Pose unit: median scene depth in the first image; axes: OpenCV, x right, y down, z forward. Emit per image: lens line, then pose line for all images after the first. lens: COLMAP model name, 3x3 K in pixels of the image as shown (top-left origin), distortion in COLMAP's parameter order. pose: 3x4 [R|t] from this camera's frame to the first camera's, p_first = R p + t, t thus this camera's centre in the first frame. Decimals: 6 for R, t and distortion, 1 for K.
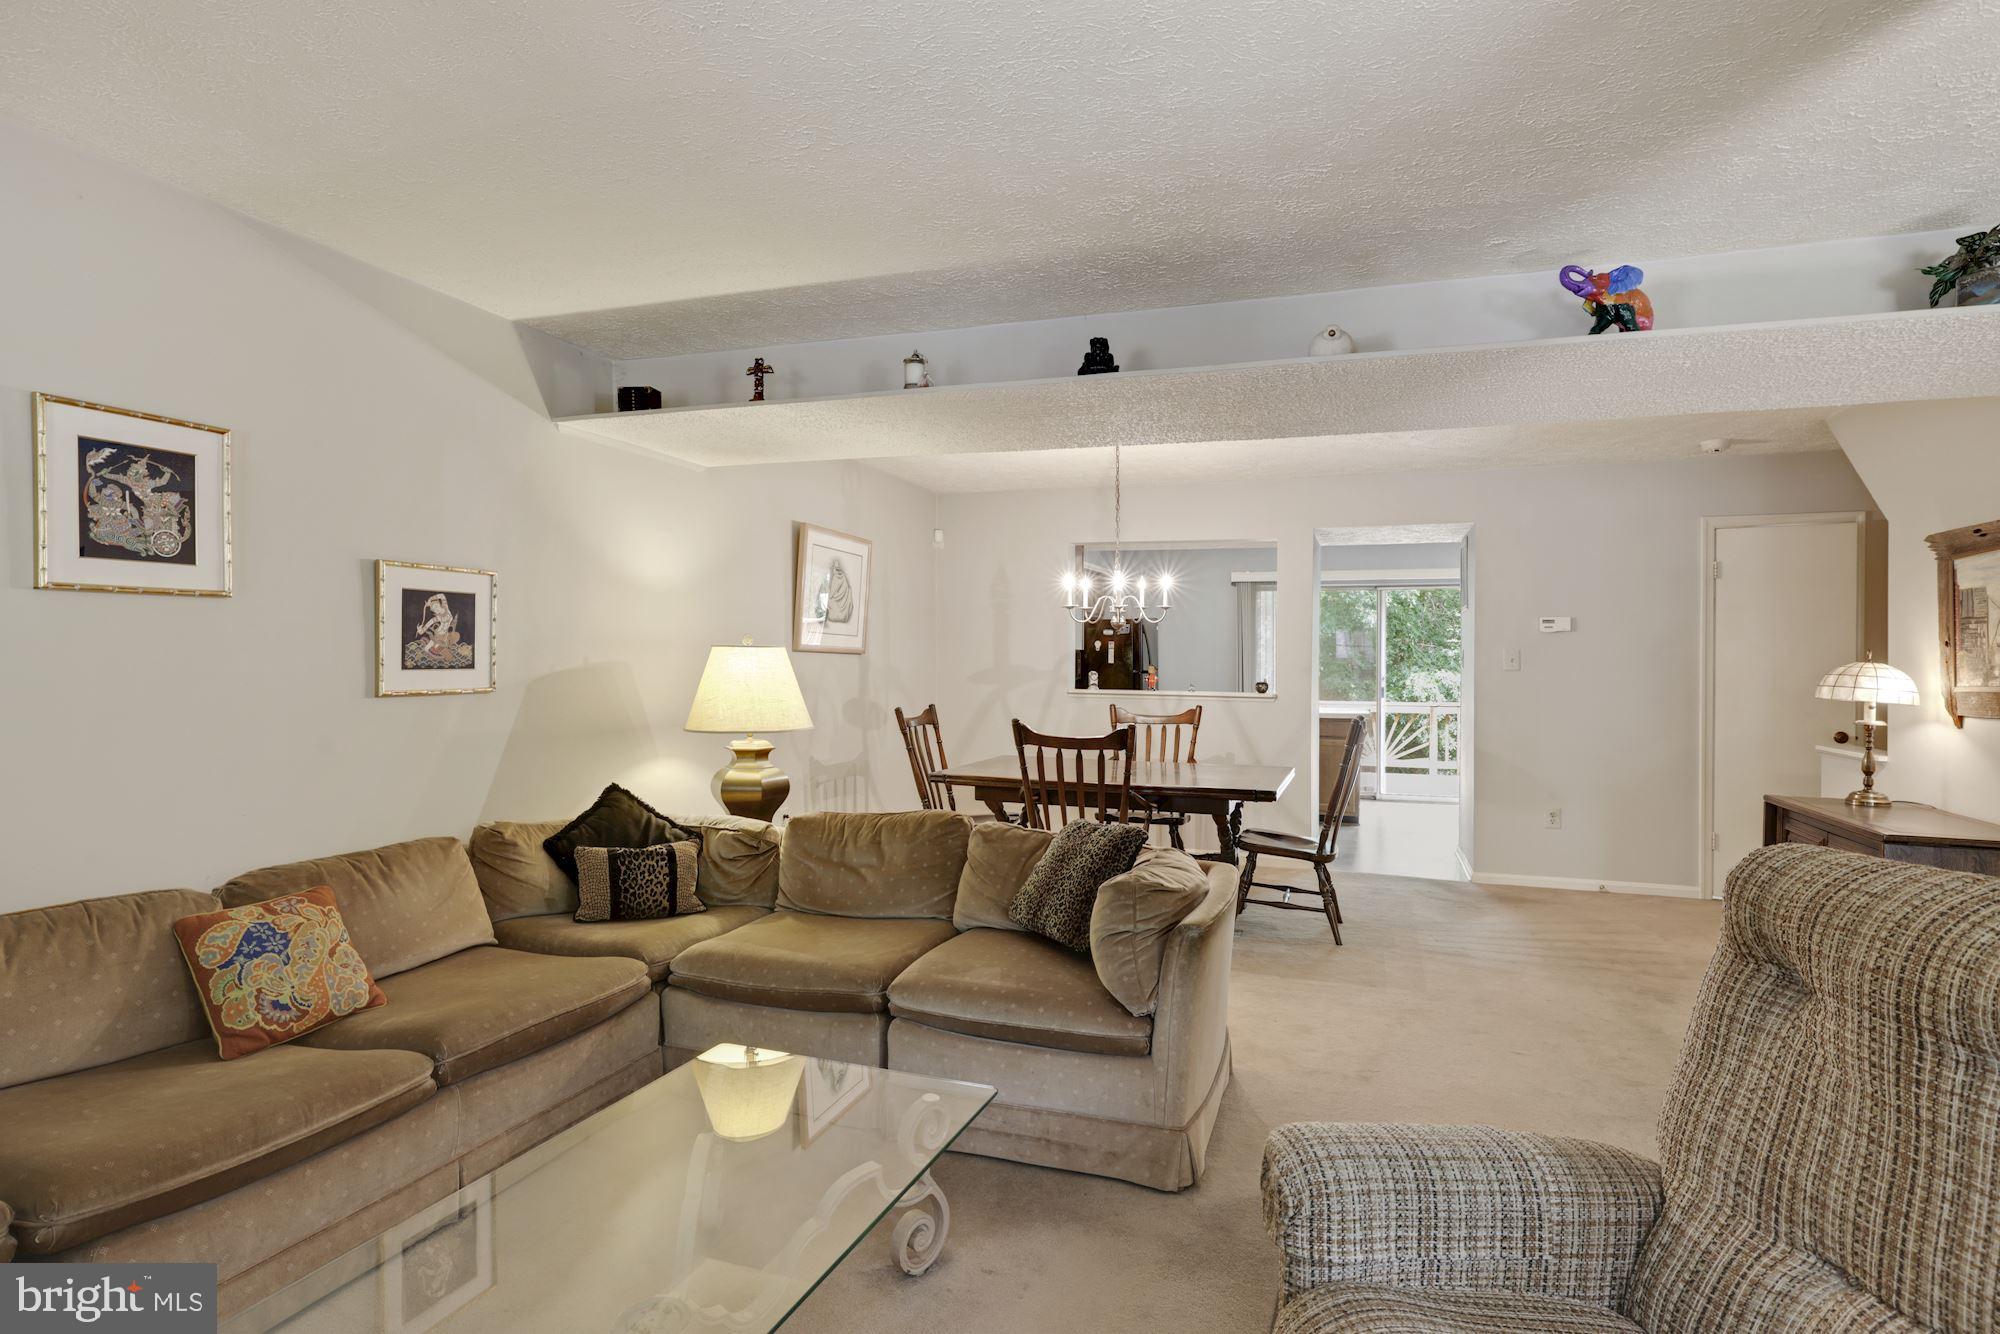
lens RADIAL K [[1031.9, 0, 999.8], [0, 1031.9, 660.9], [0, 0, 1]] dist [-0.004801, -0.000795]
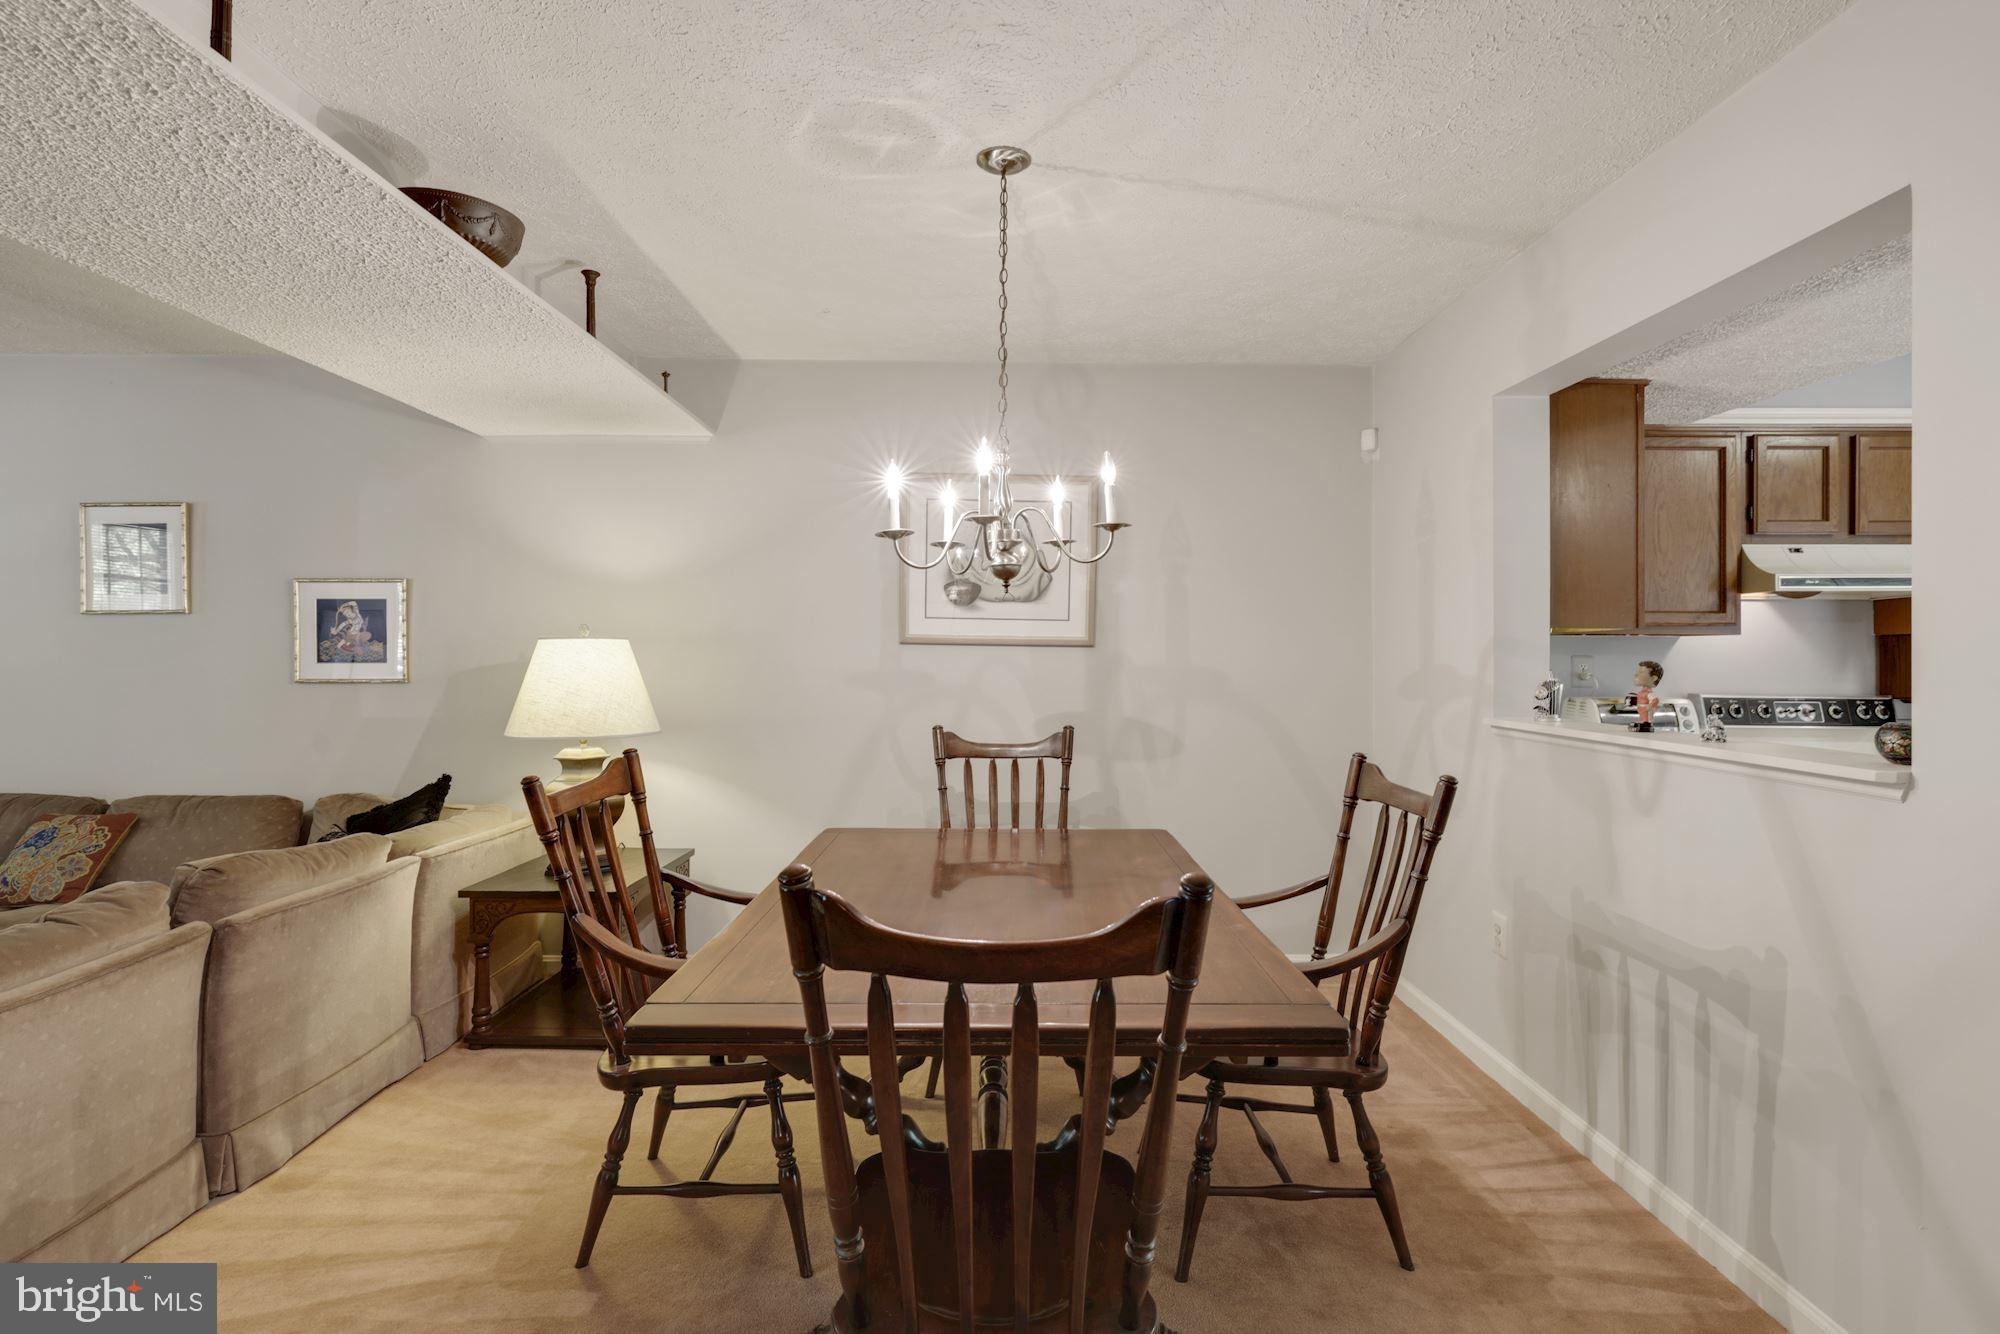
lens RADIAL K [[966.1, 0, 999.4], [0, 966.1, 657.1], [0, 0, 1]] dist [0.004976, 0.000973]
pose [[0.336866, -0.006378, -0.941531, 0.826206], [-0.002445, 0.999968, -0.007649, 0.008833], [0.941549, 0.004878, 0.336840, 1.369504]]
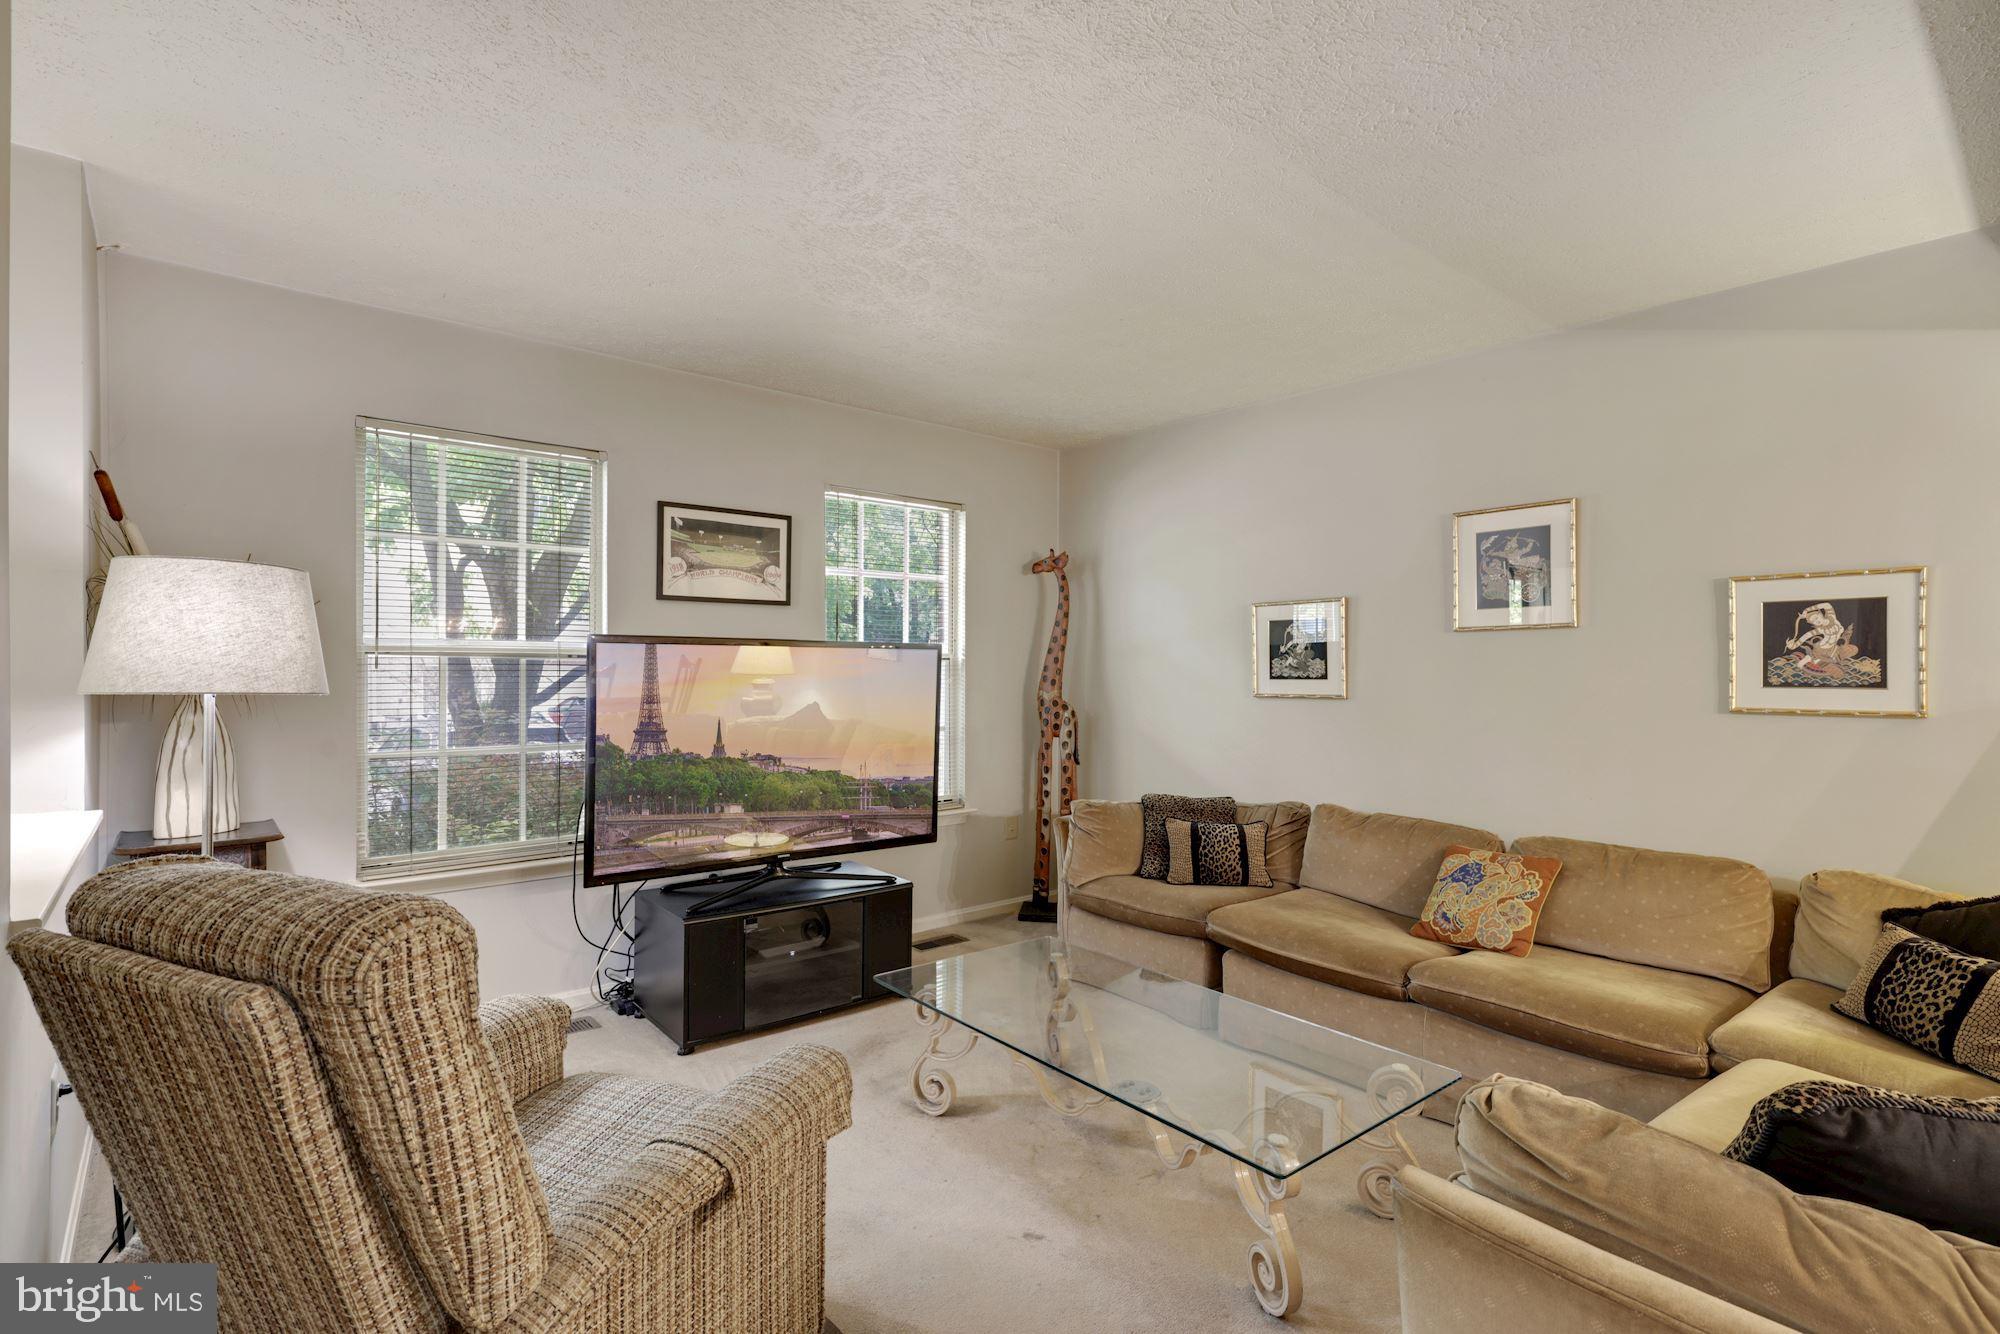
lens RADIAL K [[966.1, 0, 1001.3], [0, 966.1, 666.2], [0, 0, 1]] dist [0.004976, 0.000973]
pose [[-0.499267, -0.009942, -0.866391, 0.557128], [-0.008256, 0.999943, -0.006717, 0.001412], [0.866409, 0.003800, -0.499320, 0.820063]]
